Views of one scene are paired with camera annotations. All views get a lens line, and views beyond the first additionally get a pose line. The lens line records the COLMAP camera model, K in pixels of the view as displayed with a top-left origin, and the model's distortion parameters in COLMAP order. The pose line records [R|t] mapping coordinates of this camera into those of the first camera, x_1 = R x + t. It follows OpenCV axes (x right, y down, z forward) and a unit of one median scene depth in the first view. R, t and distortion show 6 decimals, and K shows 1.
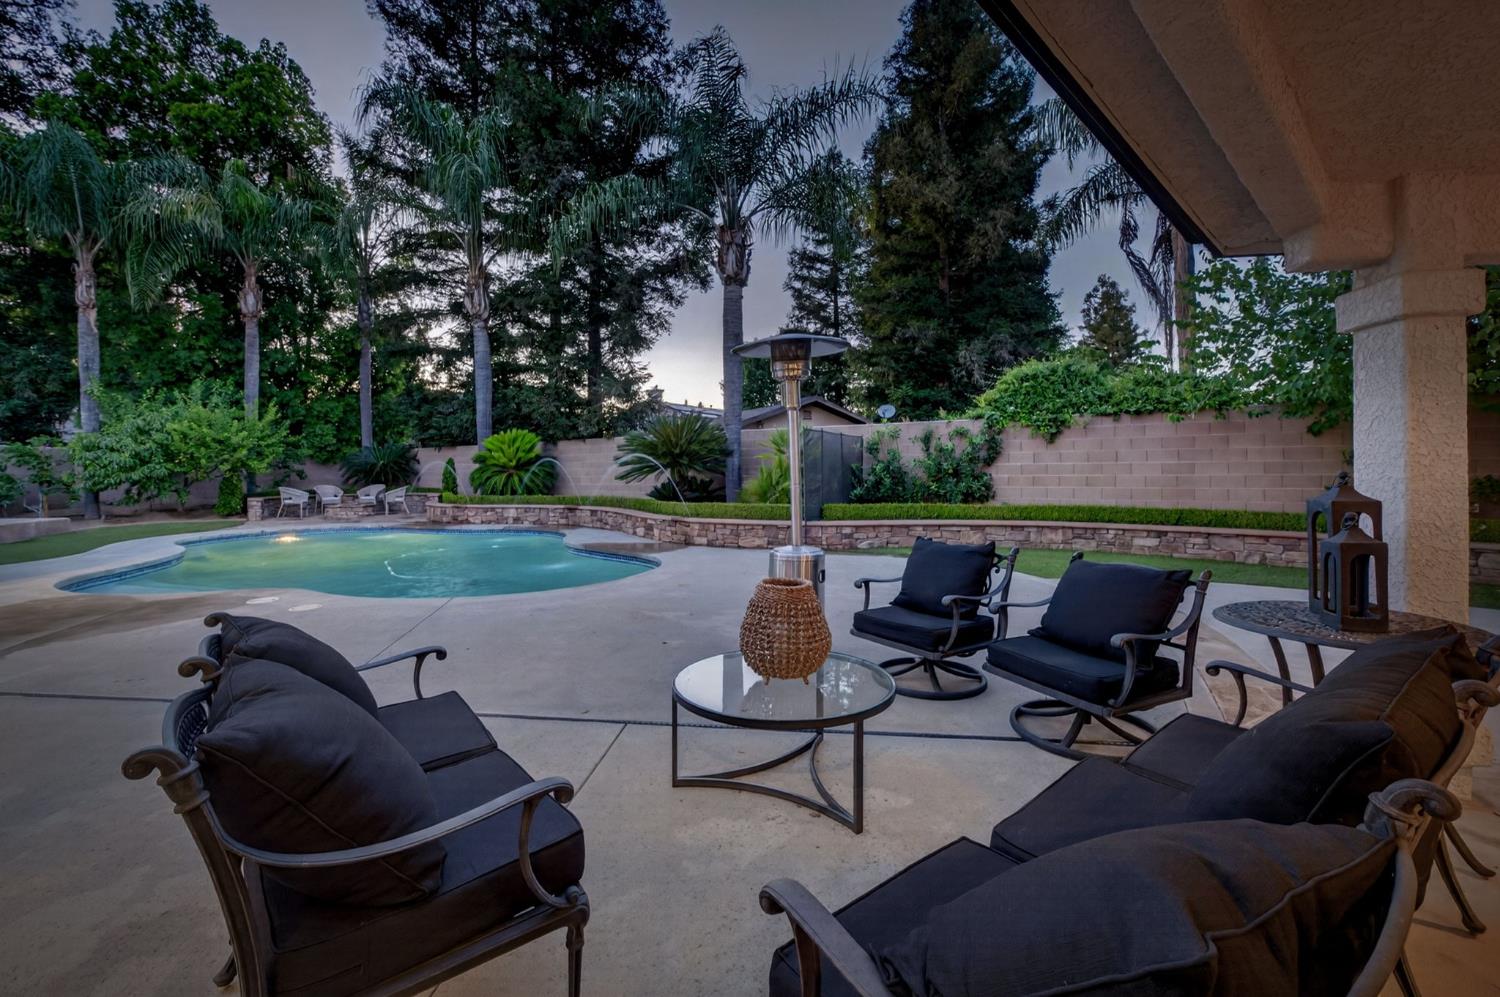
lens RADIAL K [[610.9, 0, 762.5], [0, 610.9, 471.1], [0, 0, 1]] dist [-0.014818, 0.006523]
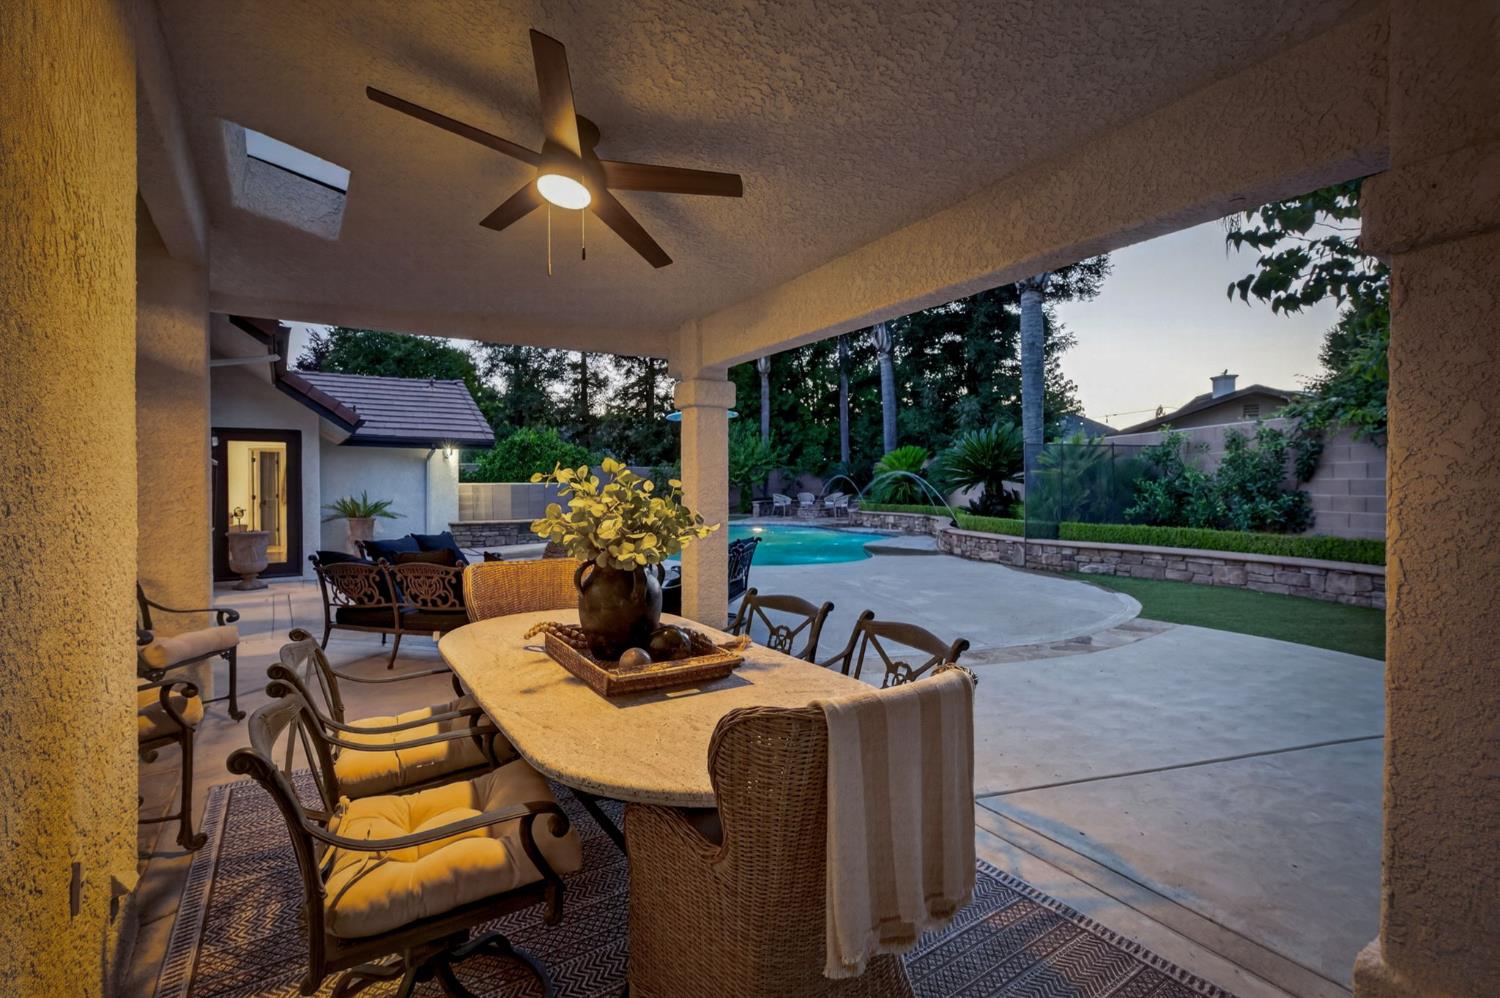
lens RADIAL K [[670.2, 0, 742.9], [0, 670.2, 491.3], [0, 0, 1]] dist [-0.000391, 0.000526]
pose [[0.613070, 0.014596, -0.789894, 0.412775], [0.000295, 0.999825, 0.018704, -0.008487], [0.790028, -0.011700, 0.612959, -0.004751]]
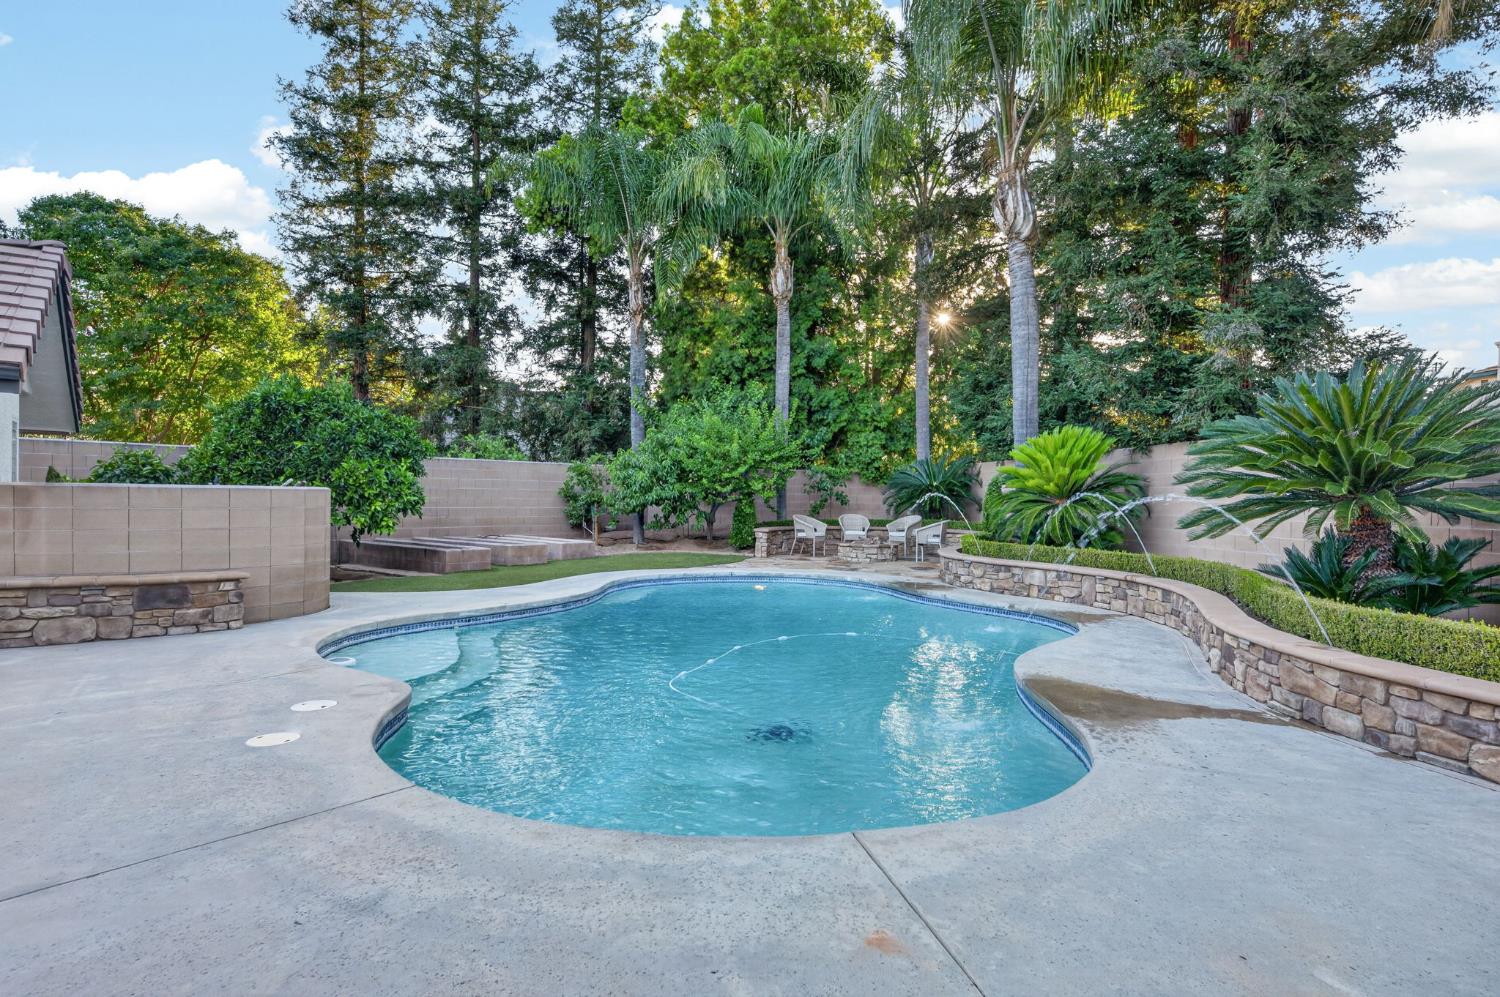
lens RADIAL K [[875.5, 0, 750.0], [0, 875.5, 498.5], [0, 0, 1]] dist [-0.018555, 0.001865]
pose [[0.600493, 0.020525, -0.799367, 0.058263], [-0.018341, 0.999761, 0.011892, -0.006863], [0.799420, 0.007520, 0.600726, 0.313508]]
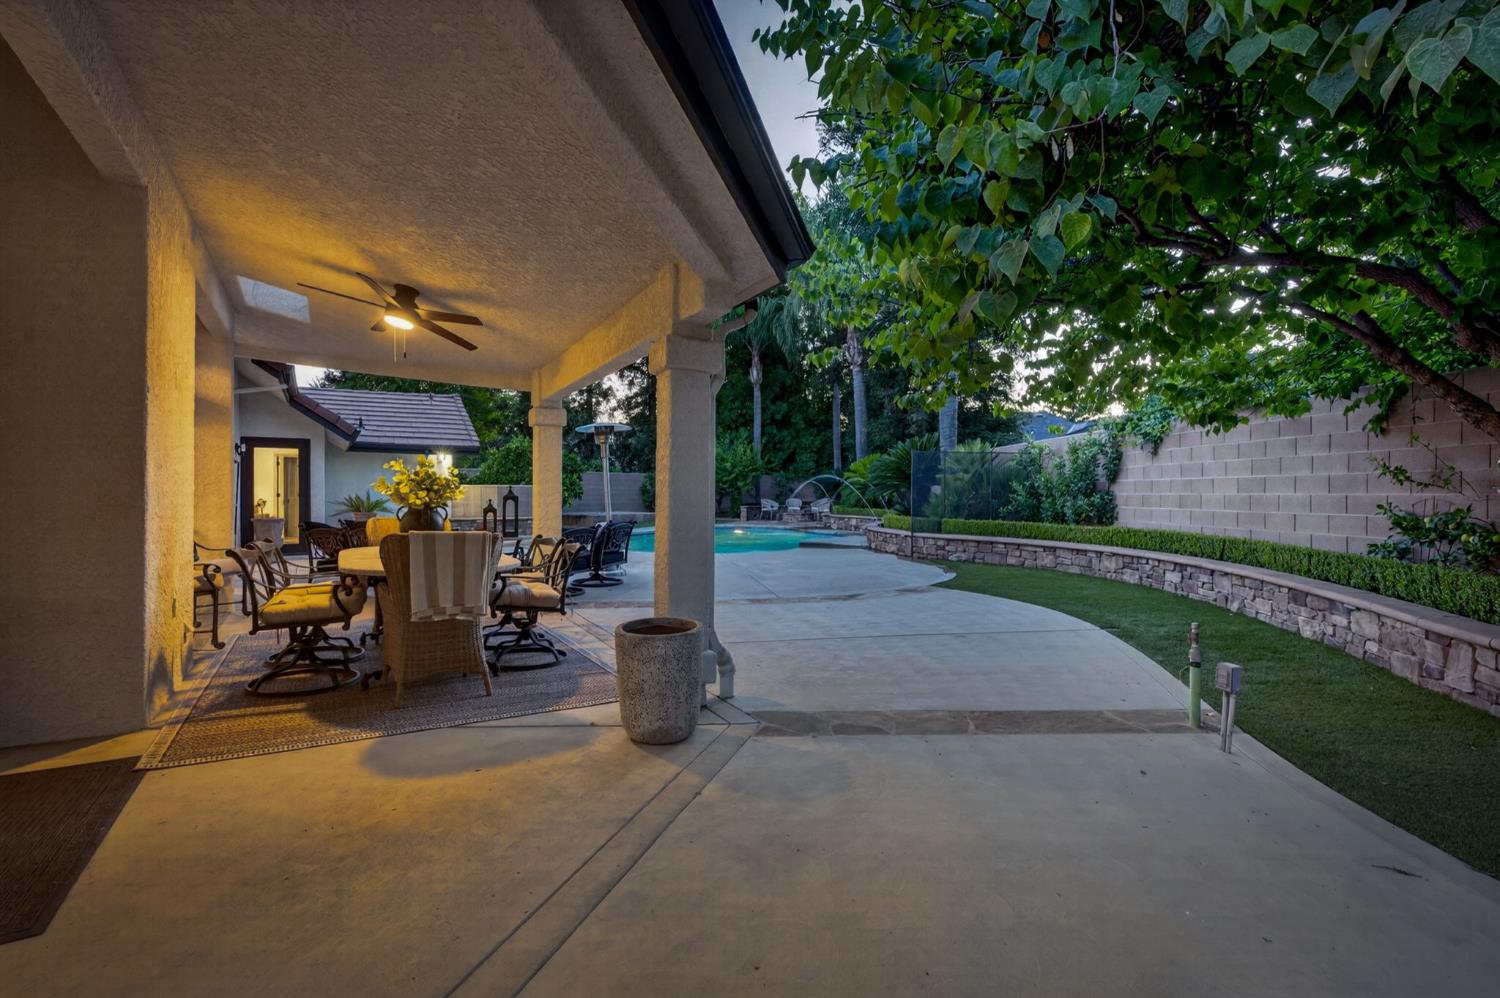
lens RADIAL K [[703.4, 0, 747.6], [0, 703.4, 499.4], [0, 0, 1]] dist [-0.000989, 0.000643]
pose [[0.567642, 0.015275, -0.823134, 0.629839], [-0.004706, 0.999872, 0.015310, 0.001699], [0.823262, -0.004817, 0.567641, 0.006632]]
